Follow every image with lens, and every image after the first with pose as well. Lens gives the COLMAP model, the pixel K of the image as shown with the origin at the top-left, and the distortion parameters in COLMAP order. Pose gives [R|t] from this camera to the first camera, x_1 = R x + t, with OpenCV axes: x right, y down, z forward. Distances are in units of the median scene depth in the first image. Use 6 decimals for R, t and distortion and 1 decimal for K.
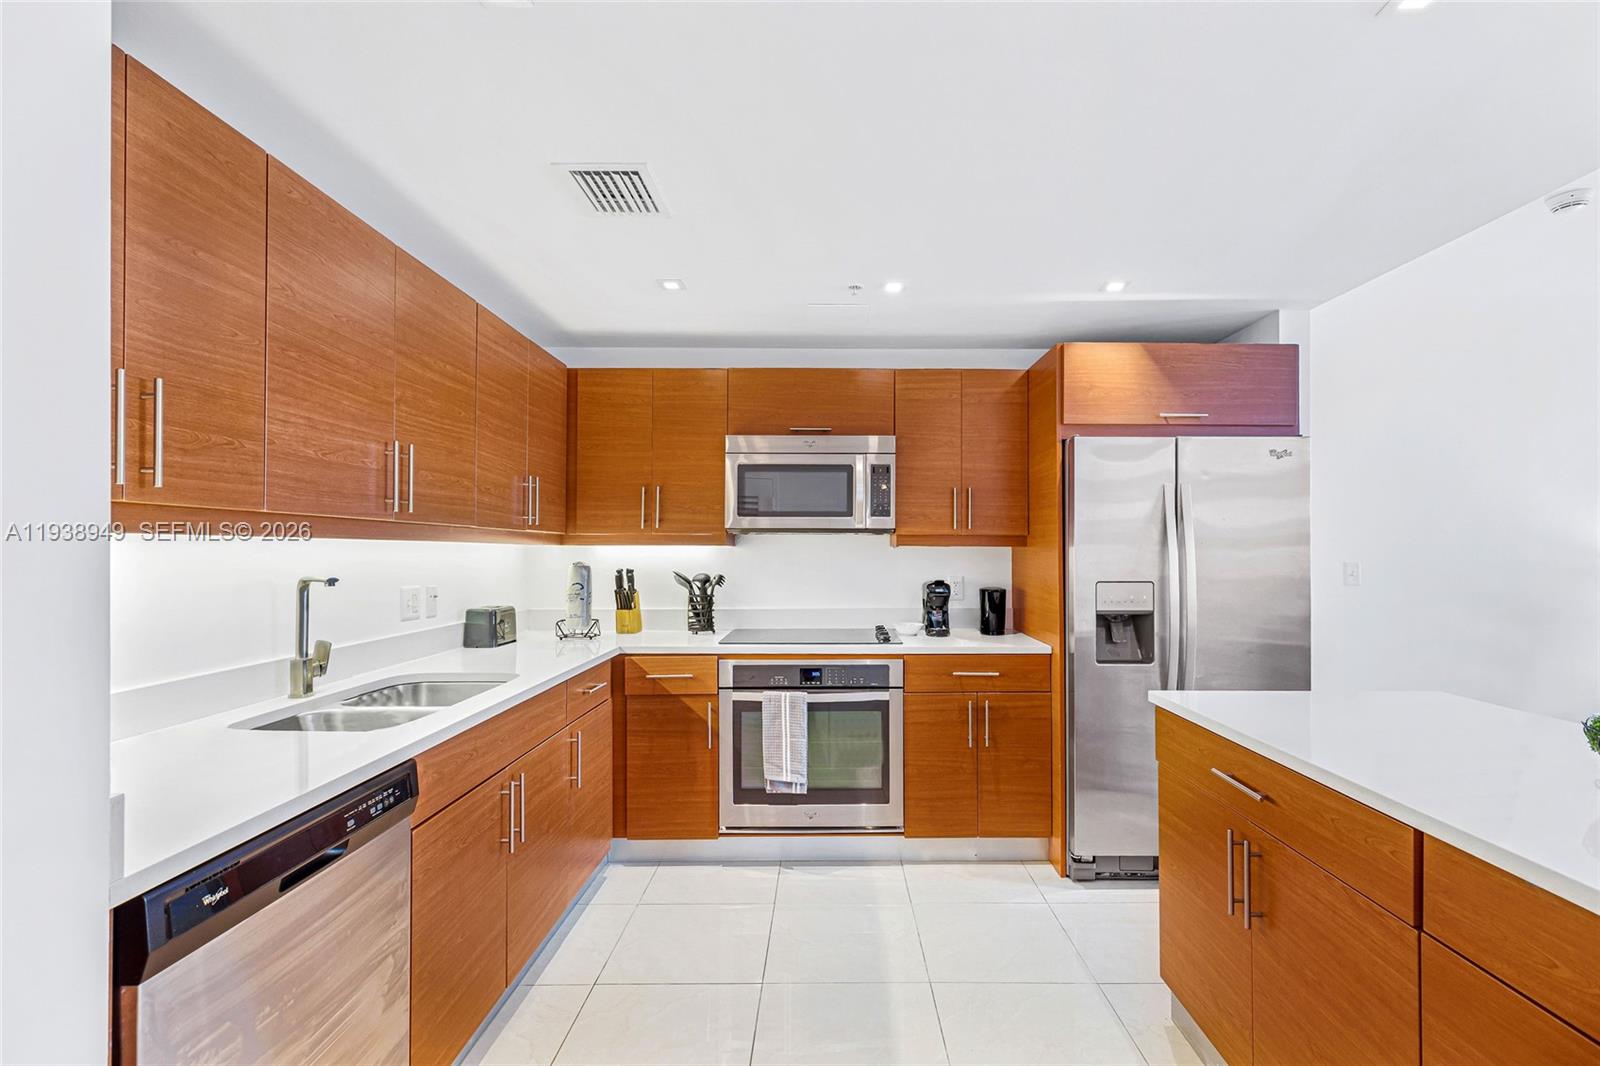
lens RADIAL K [[727.9, 0, 823.9], [0, 727.9, 543.1], [0, 0, 1]] dist [0.000933, 0.000680]
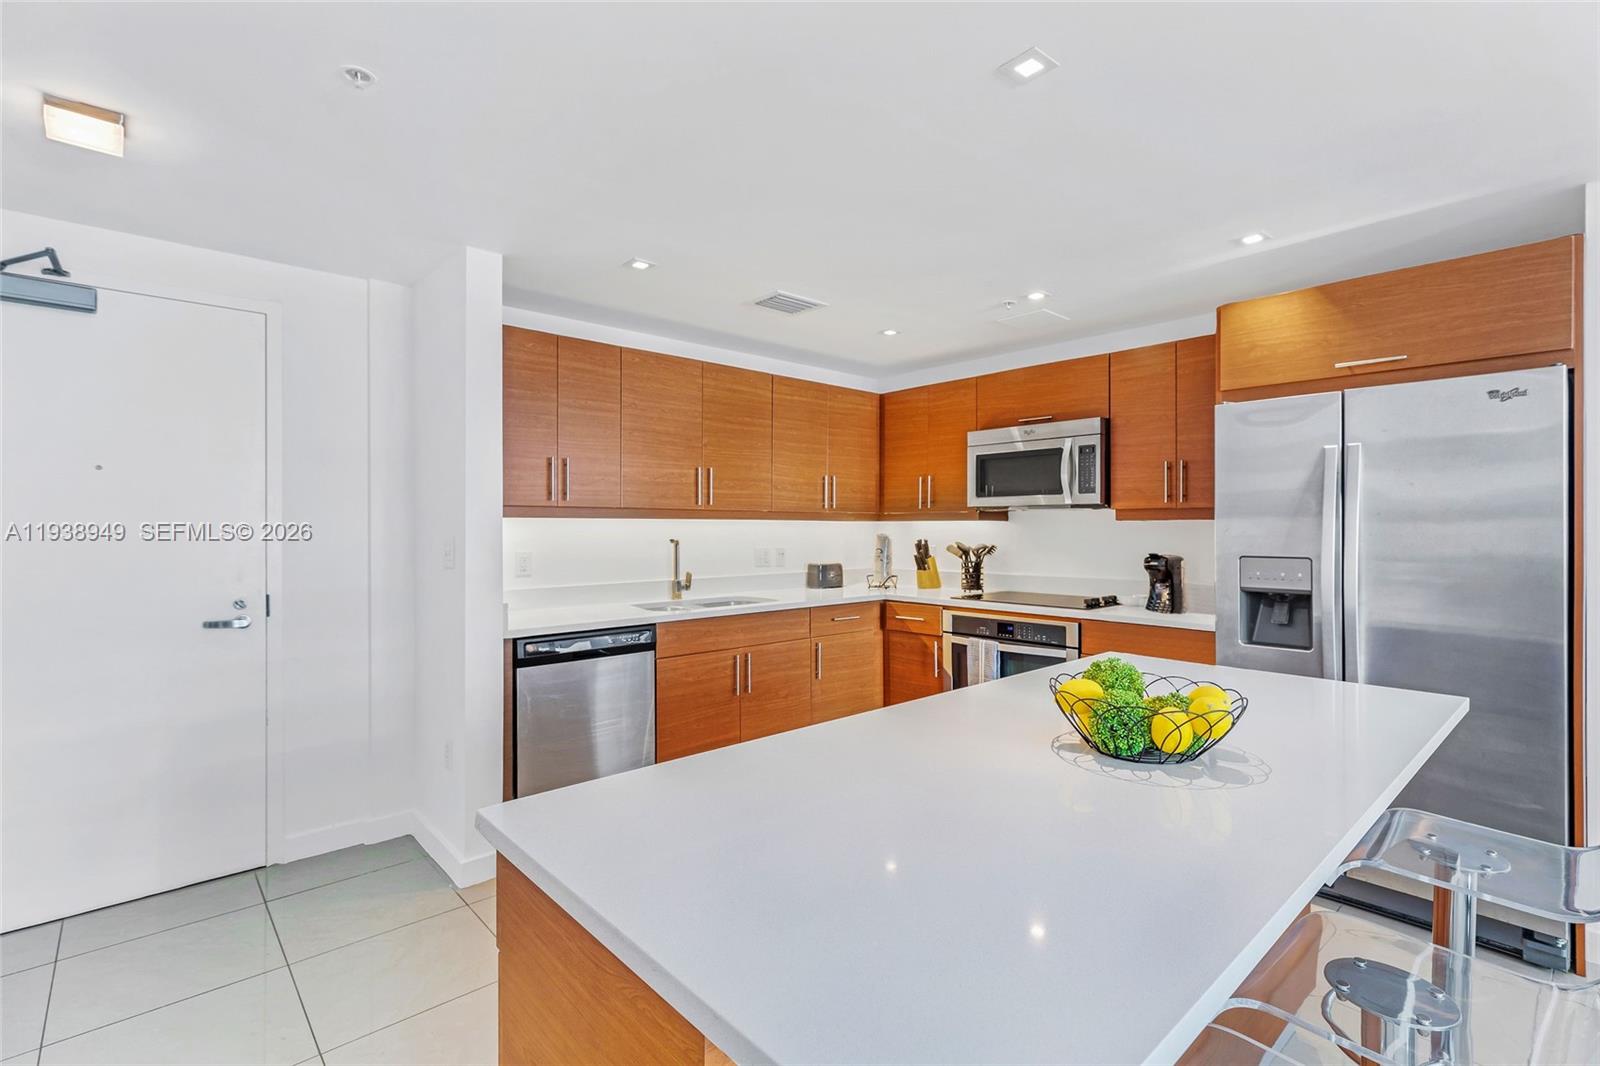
lens RADIAL K [[727.9, 0, 816.3], [0, 727.9, 520.2], [0, 0, 1]] dist [0.000933, 0.000680]
pose [[0.678229, -0.008384, -0.734803, 0.652701], [0.008980, 0.999955, -0.003121, 0.003950], [0.734796, -0.004482, 0.678274, -0.037038]]
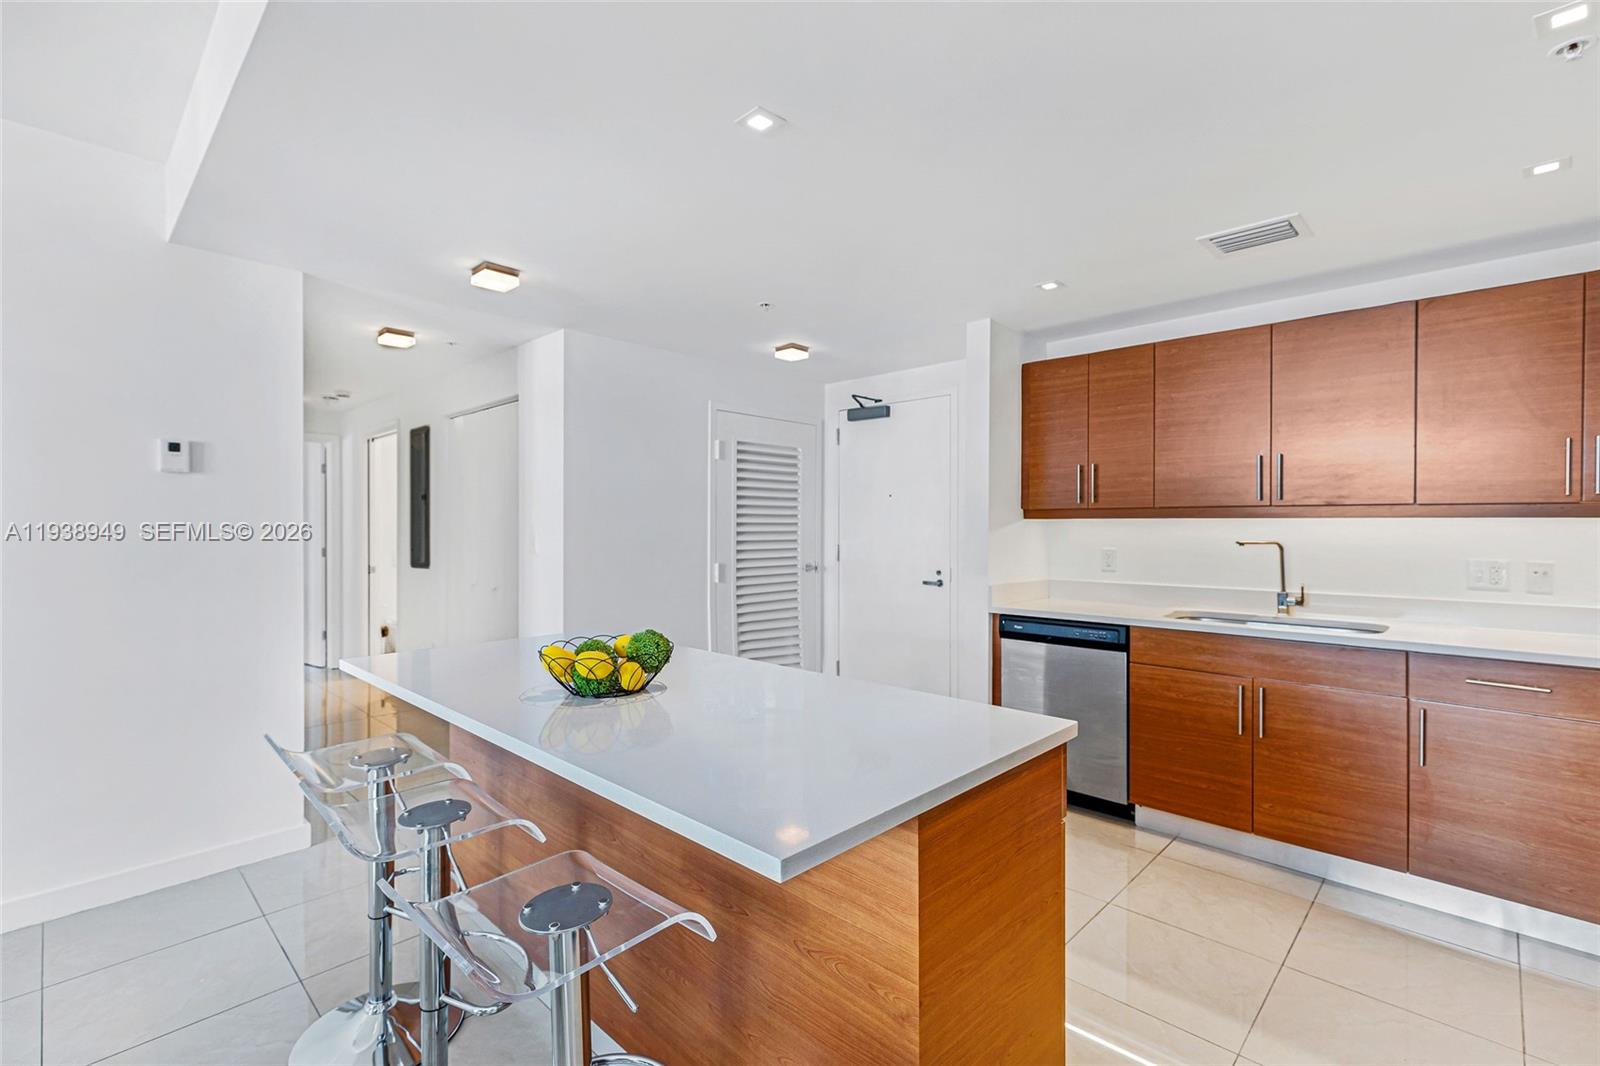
lens RADIAL K [[727.9, 0, 801.4], [0, 727.9, 521.9], [0, 0, 1]] dist [0.000933, 0.000680]
pose [[-0.690219, -0.004979, -0.723584, 0.790218], [0.004241, 0.999931, -0.010926, 0.010188], [0.723588, -0.010610, -0.690150, 0.892042]]
